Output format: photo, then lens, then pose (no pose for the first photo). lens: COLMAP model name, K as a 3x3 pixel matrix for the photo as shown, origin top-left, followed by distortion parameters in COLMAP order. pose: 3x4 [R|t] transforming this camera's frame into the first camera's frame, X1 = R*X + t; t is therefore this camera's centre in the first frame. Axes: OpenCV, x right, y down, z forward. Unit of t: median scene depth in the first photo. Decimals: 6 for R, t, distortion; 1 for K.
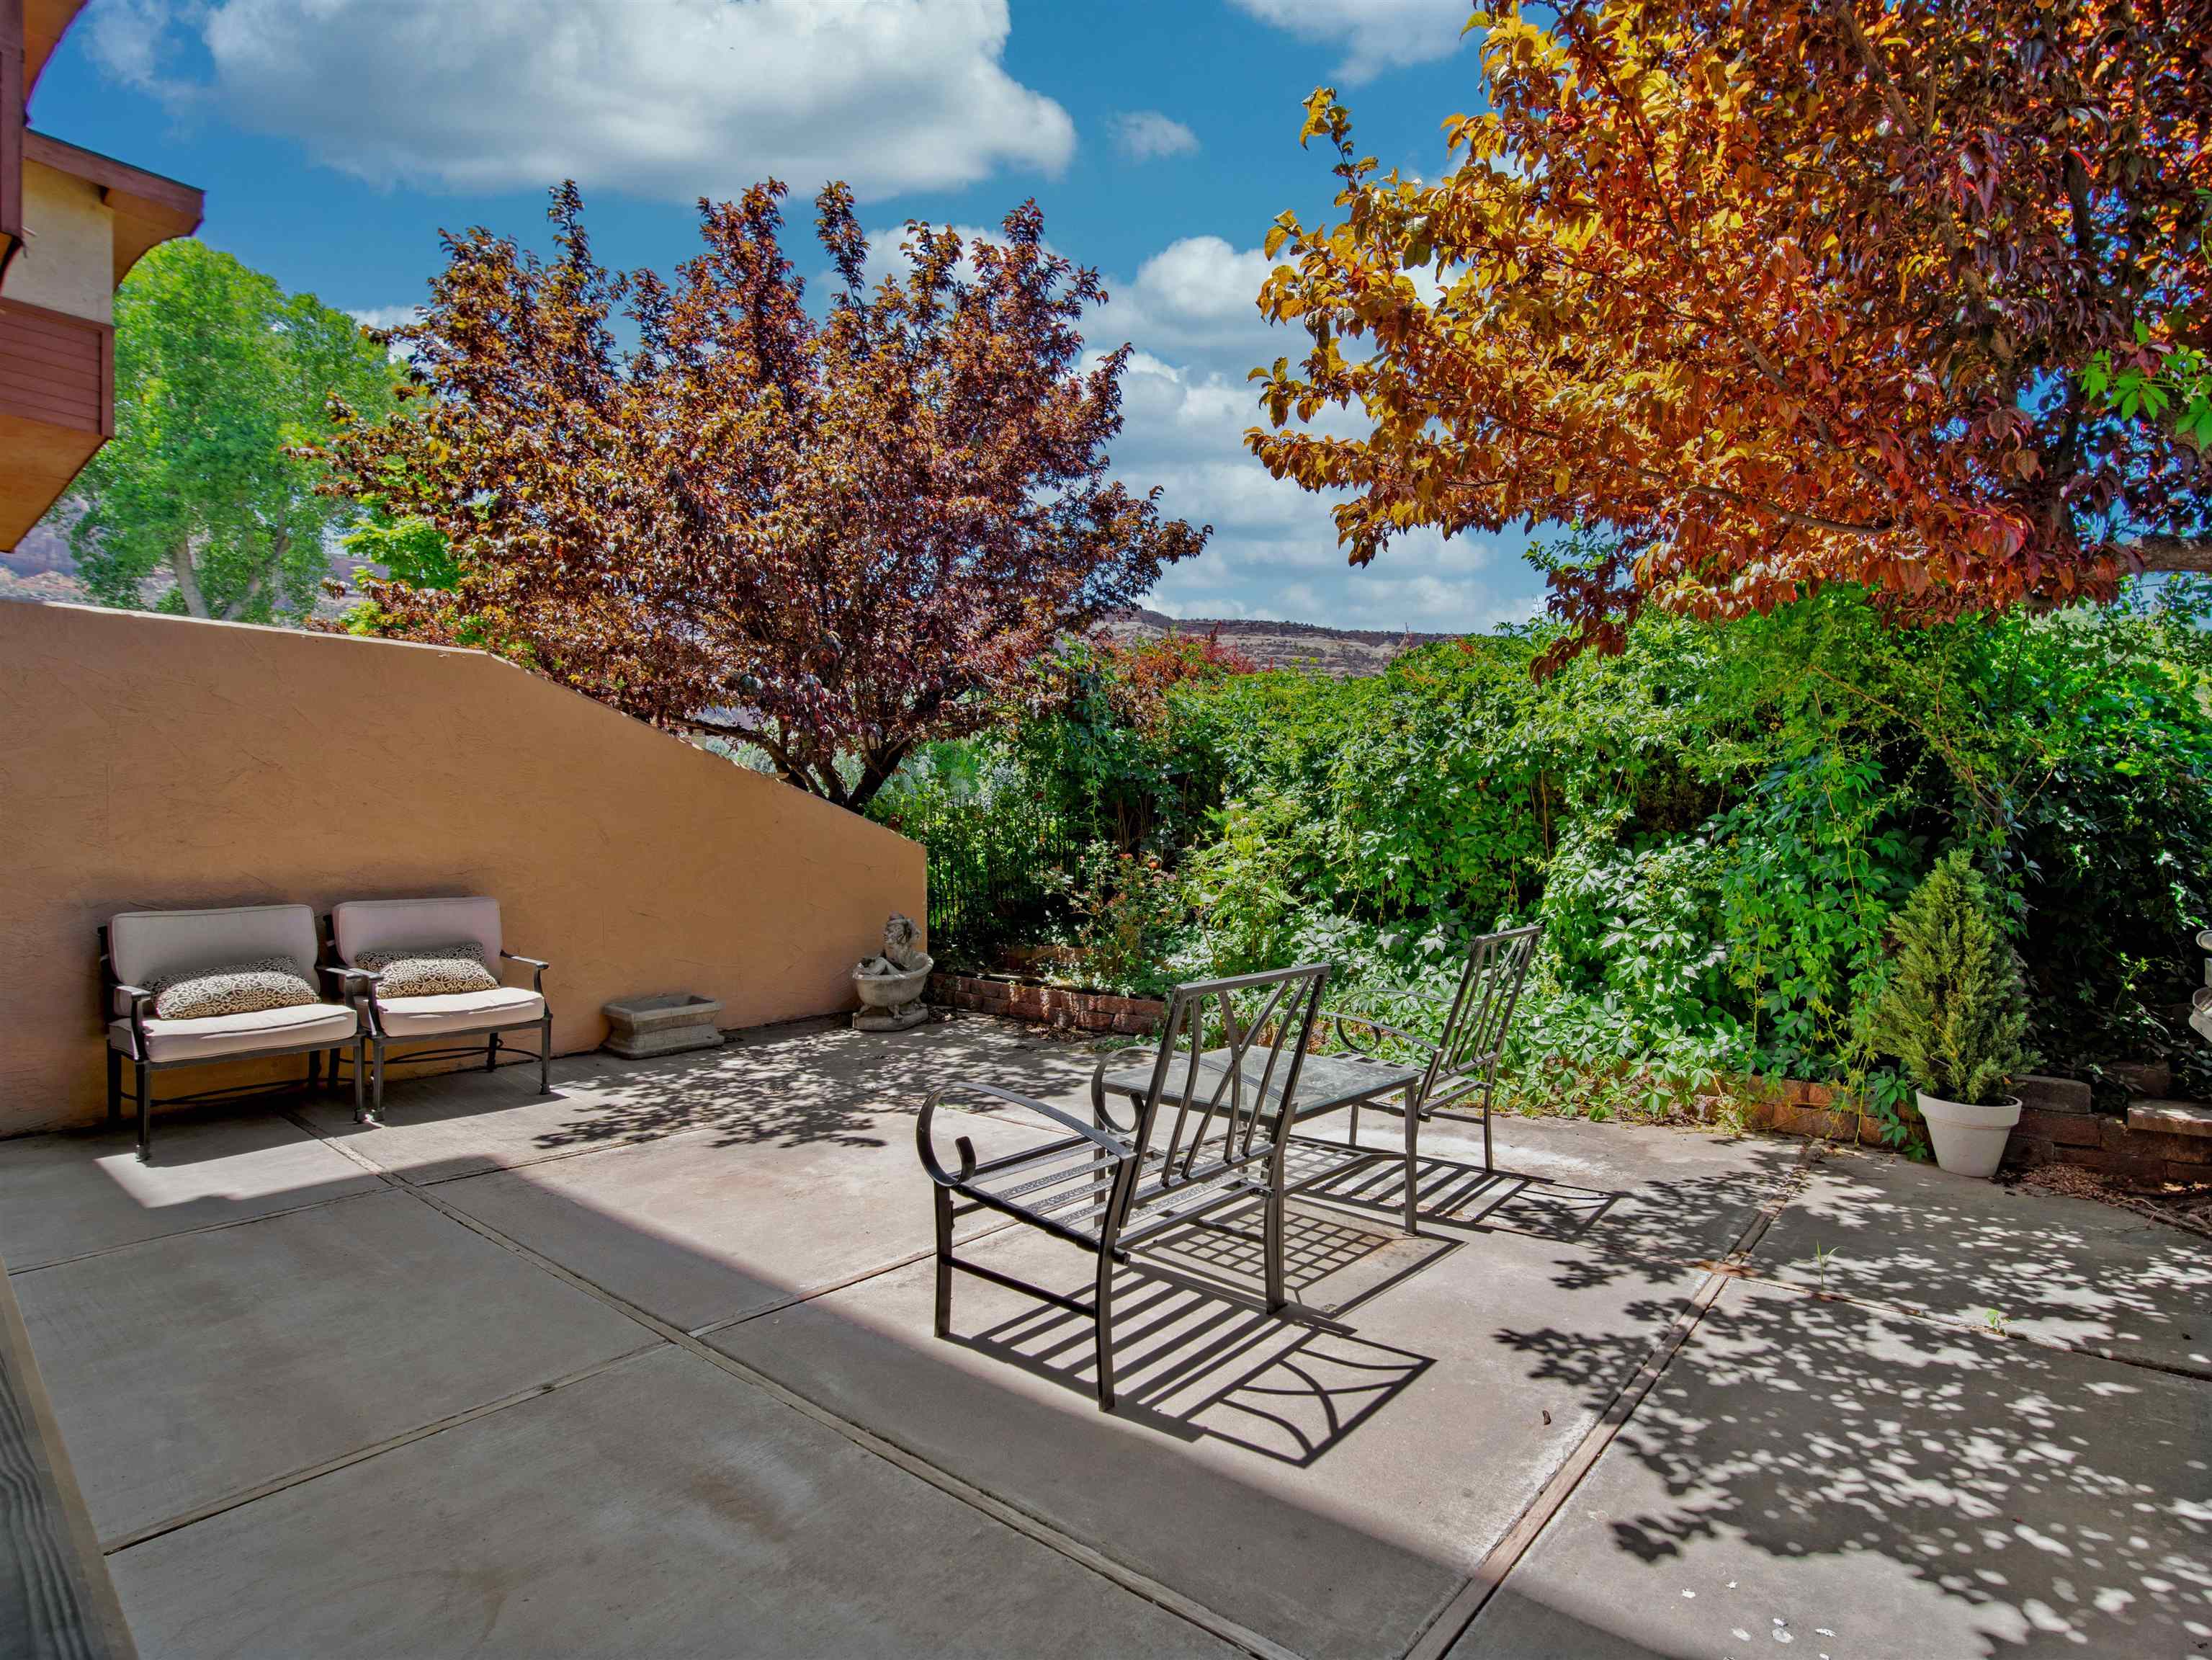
lens RADIAL K [[1100.1, 0, 1116.1], [0, 1100.1, 848.1], [0, 0, 1]] dist [0.001033, 0.001046]
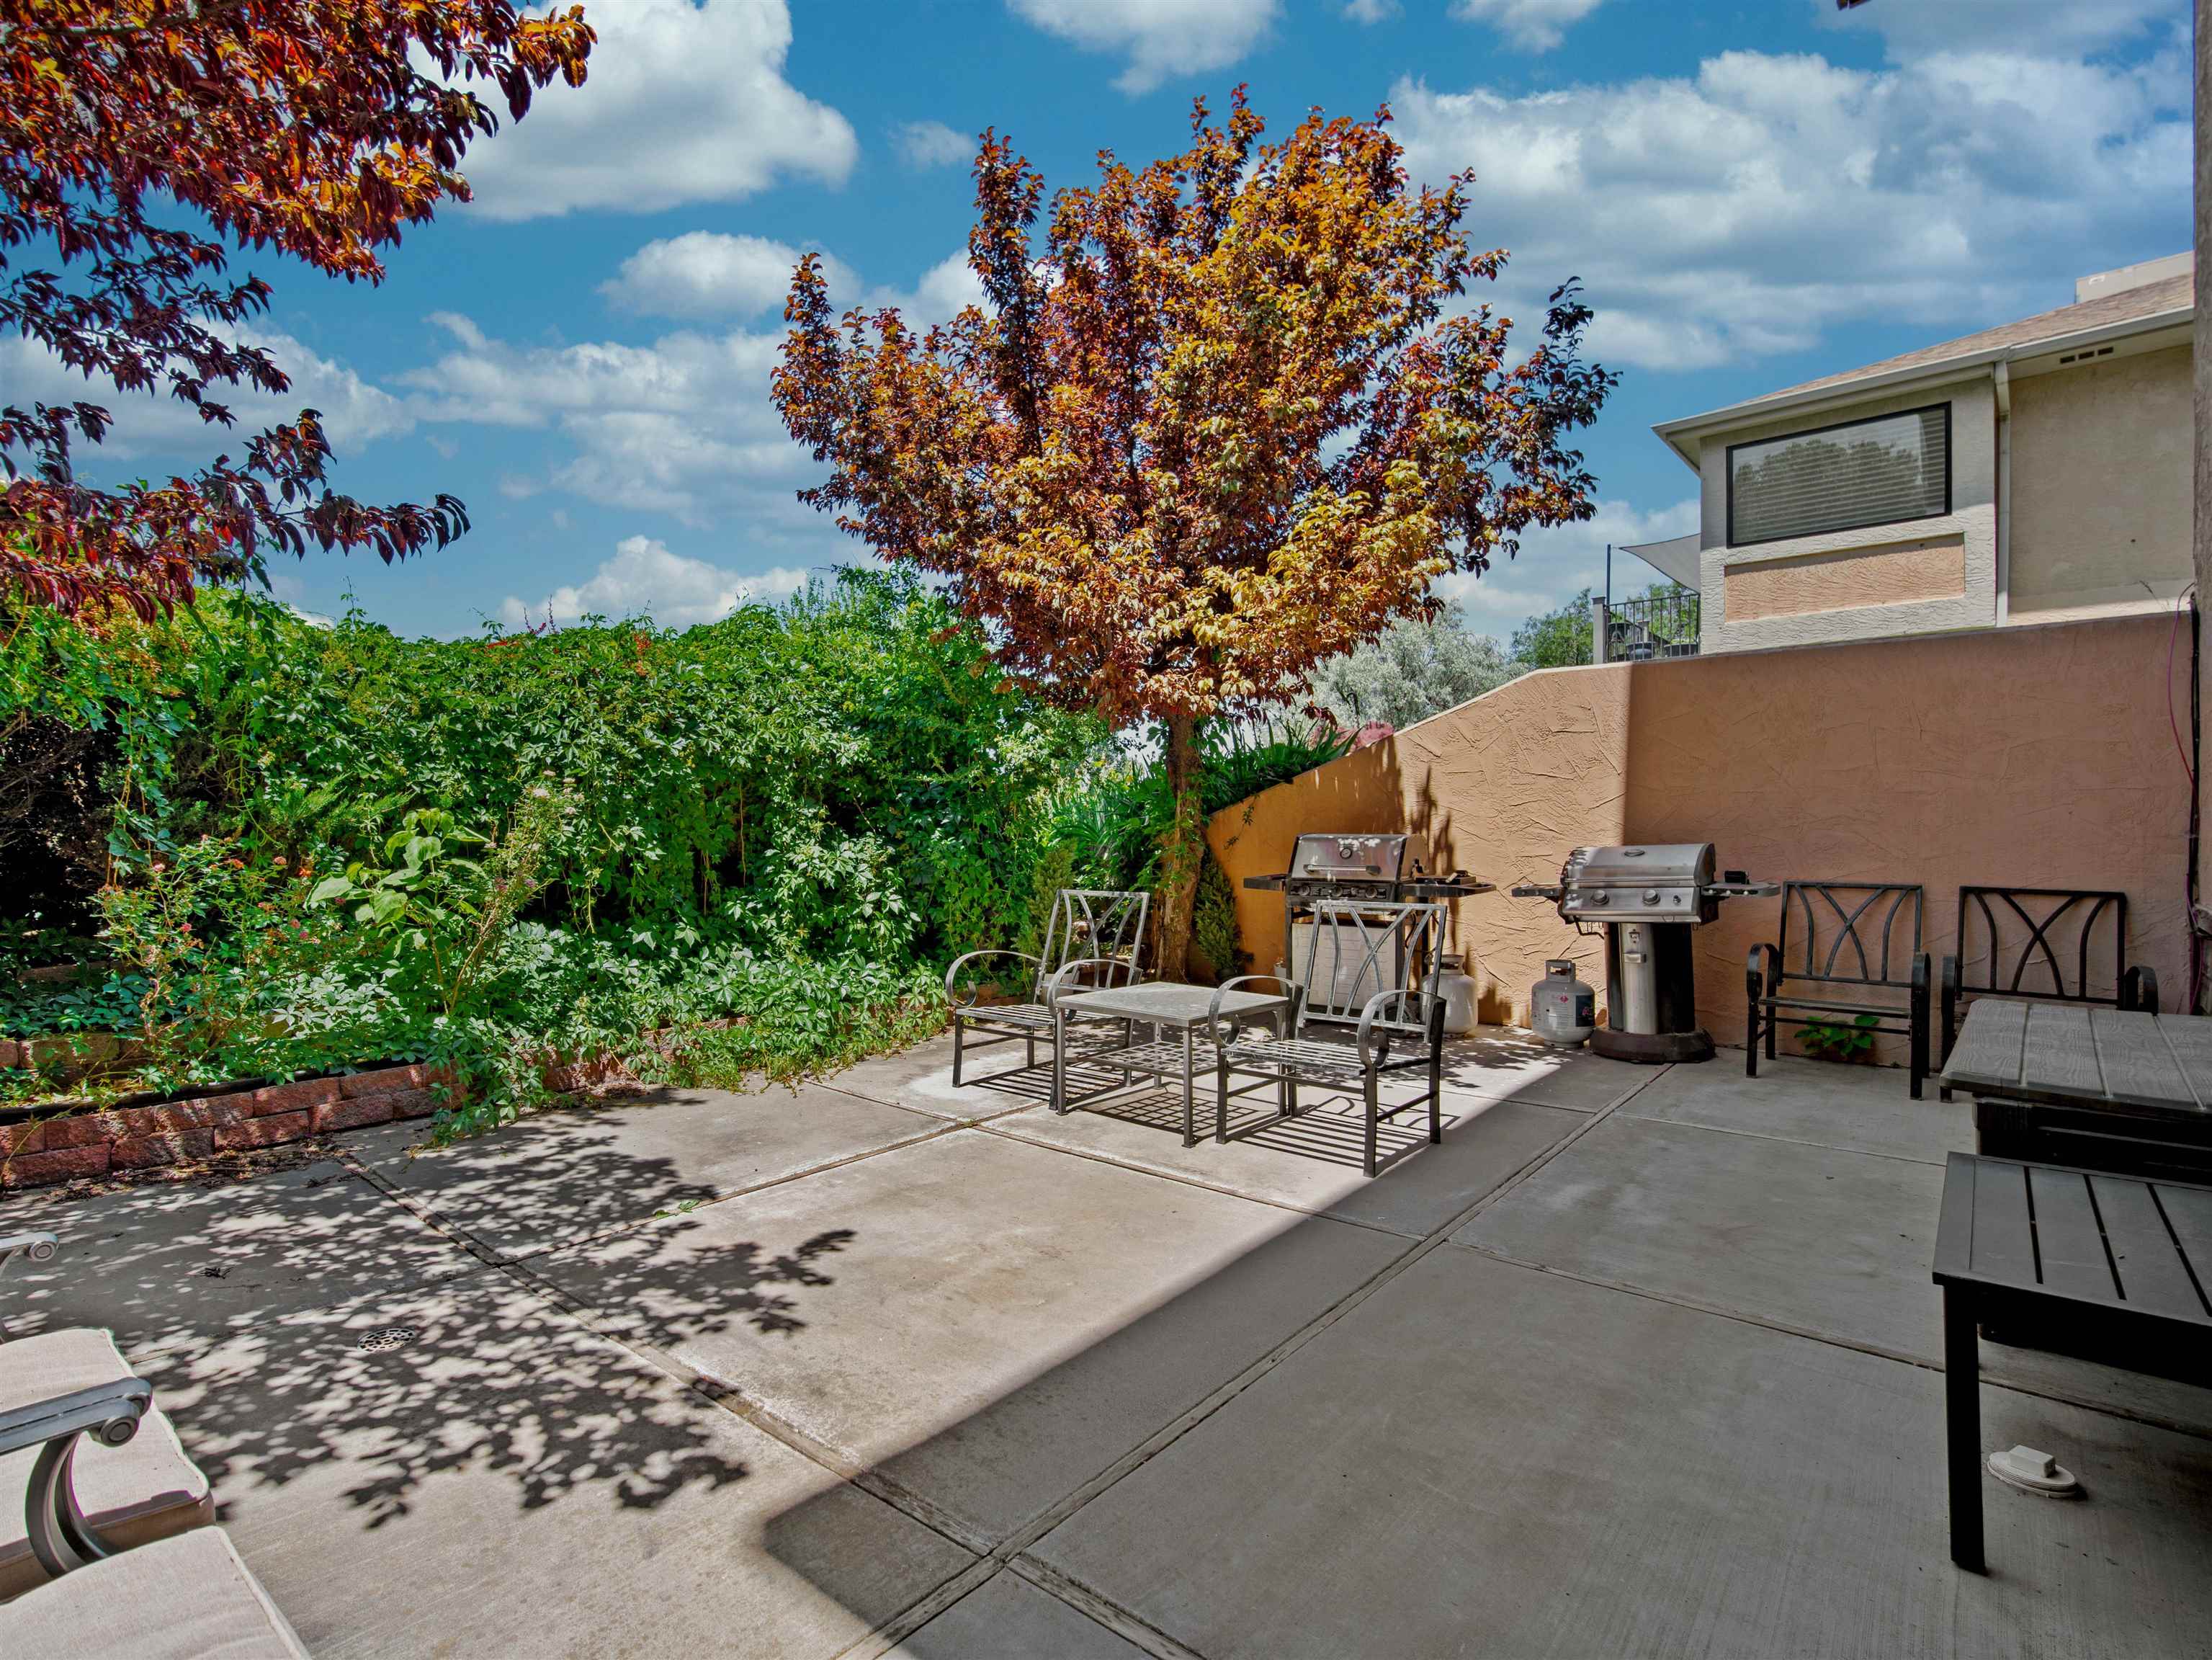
lens RADIAL K [[1100.1, 0, 1116.1], [0, 1100.1, 848.1], [0, 0, 1]] dist [0.001033, 0.001046]
pose [[-0.011420, -0.014873, 0.999824, -1.479759], [0.008841, 0.999849, 0.014975, -0.008630], [-0.999896, 0.009011, -0.011287, 1.259901]]
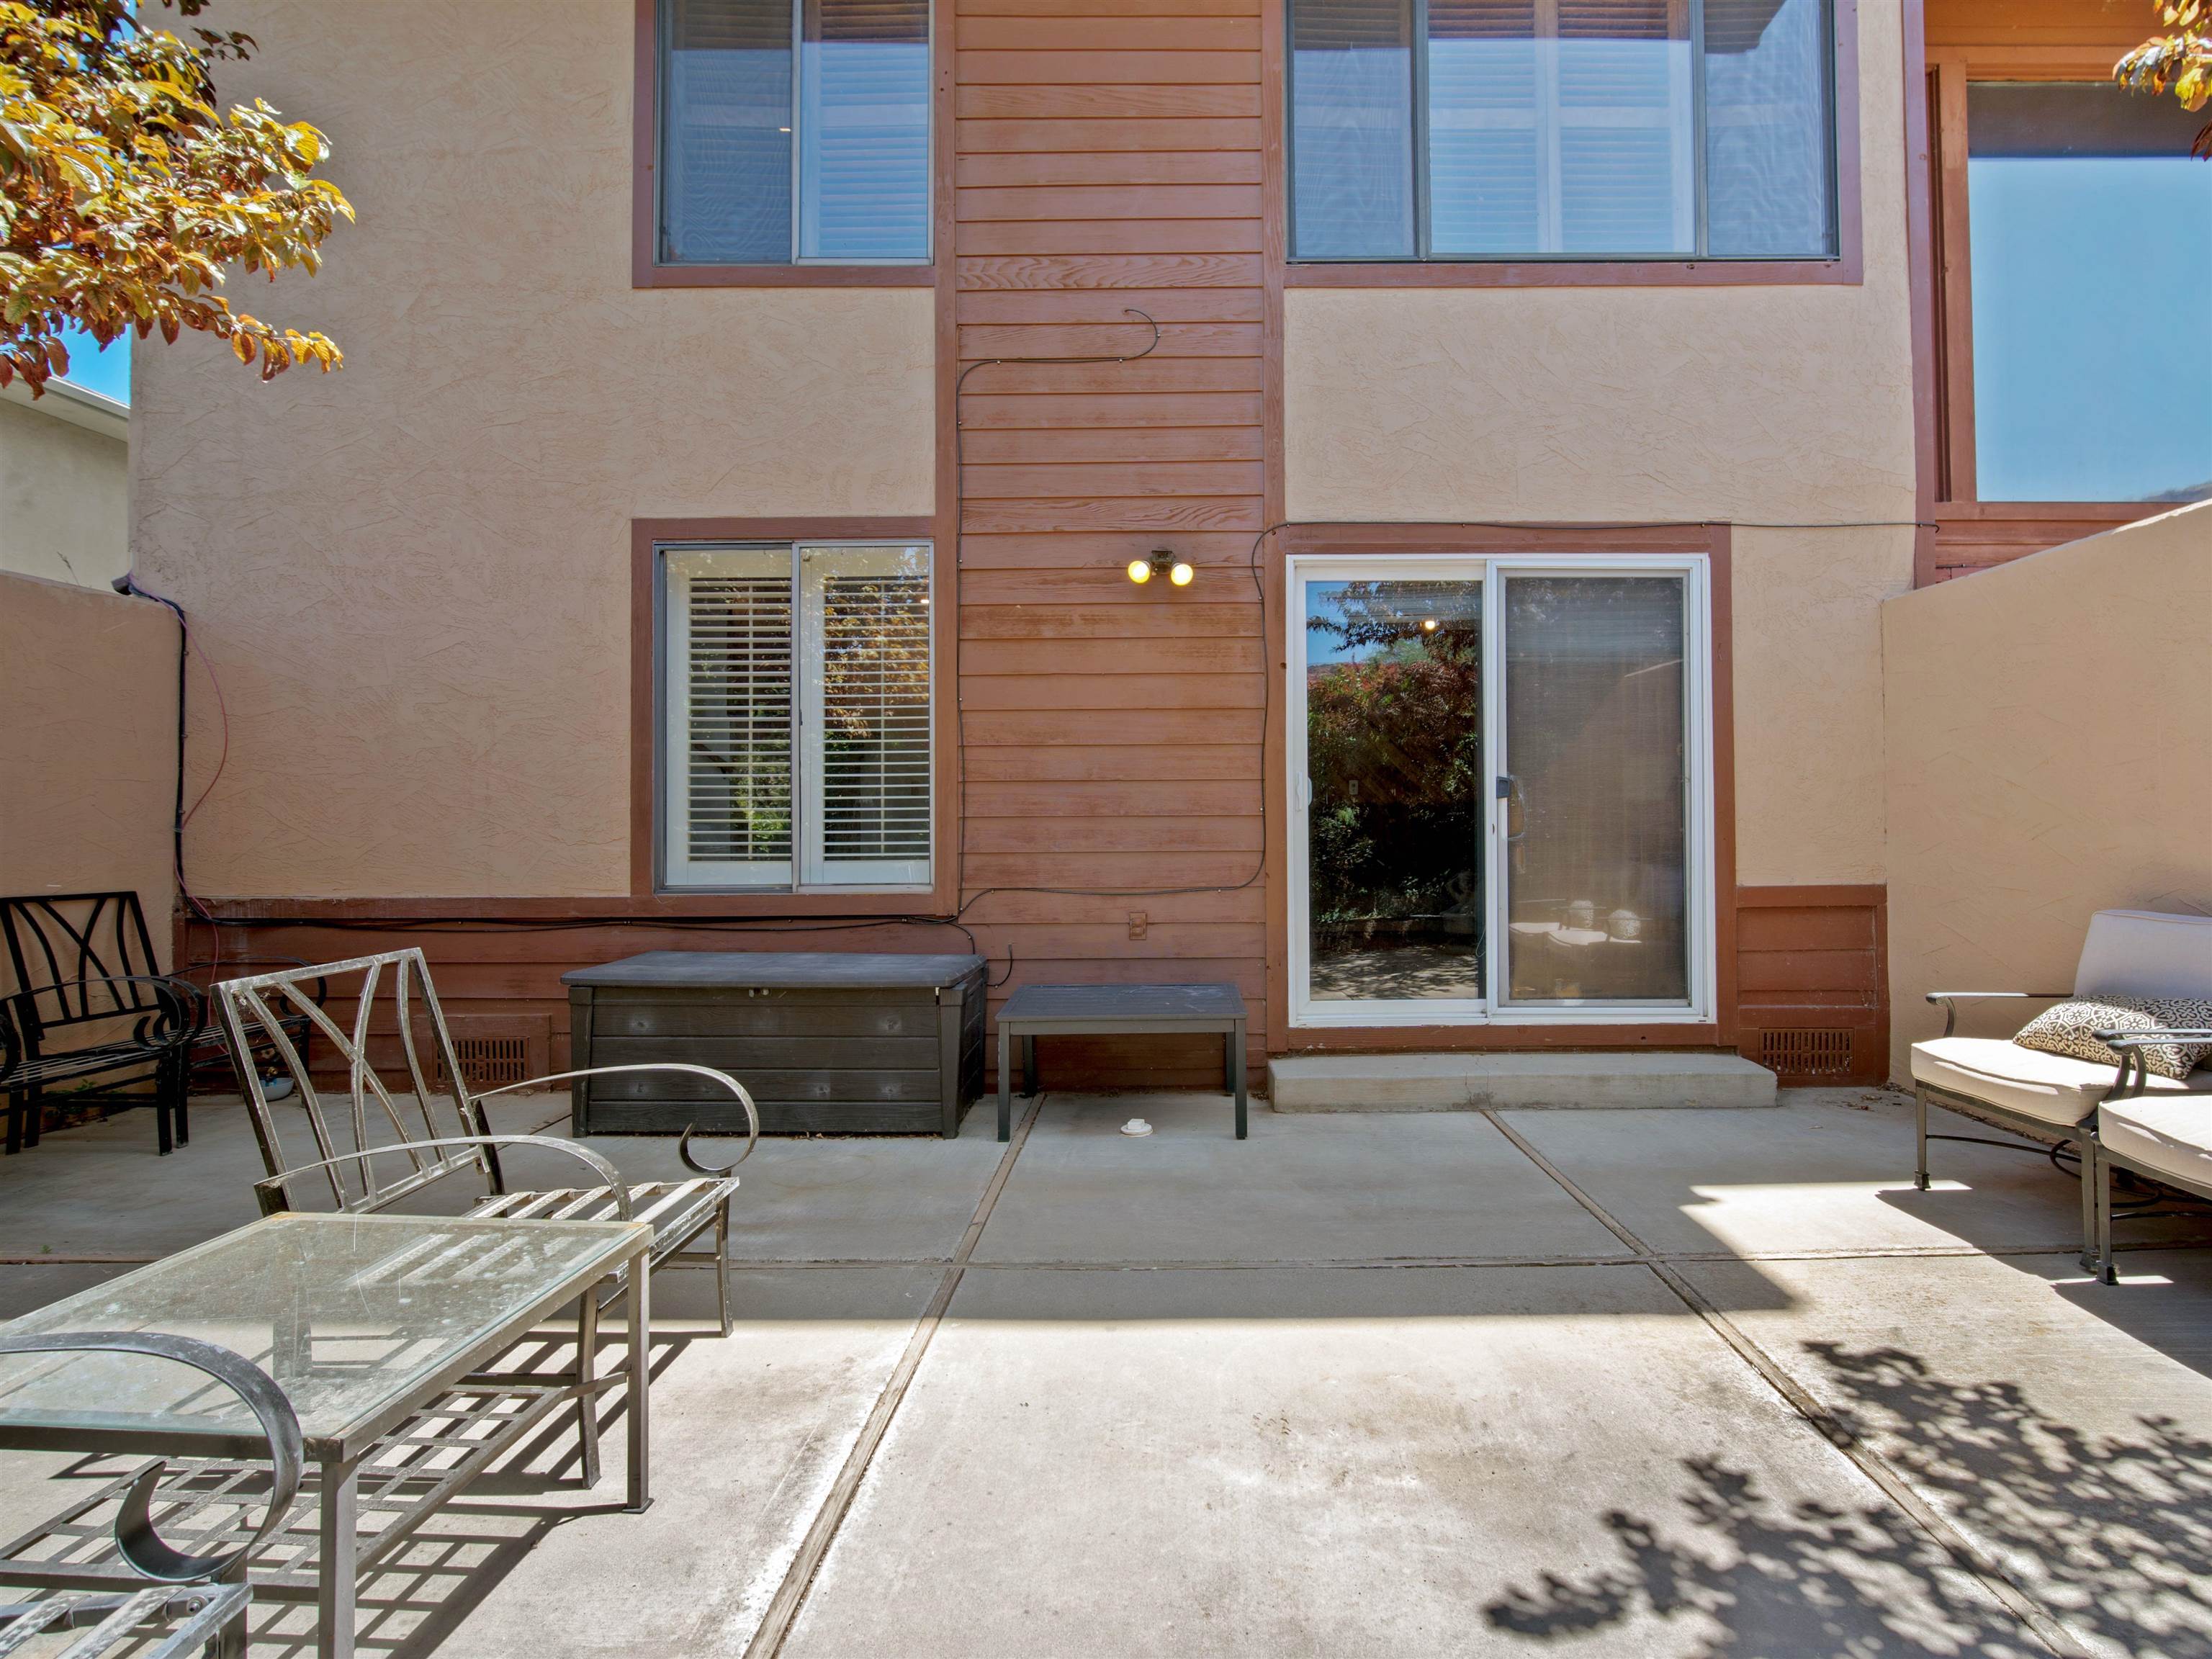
lens RADIAL K [[1296.5, 0, 1106.0], [0, 1296.5, 829.5], [0, 0, 1]] dist [0.003847, 0.003401]
pose [[-0.777919, 0.009819, -0.628288, 0.247999], [0.004079, 0.999936, 0.010577, 0.001684], [0.628352, 0.005665, -0.777909, 1.921876]]
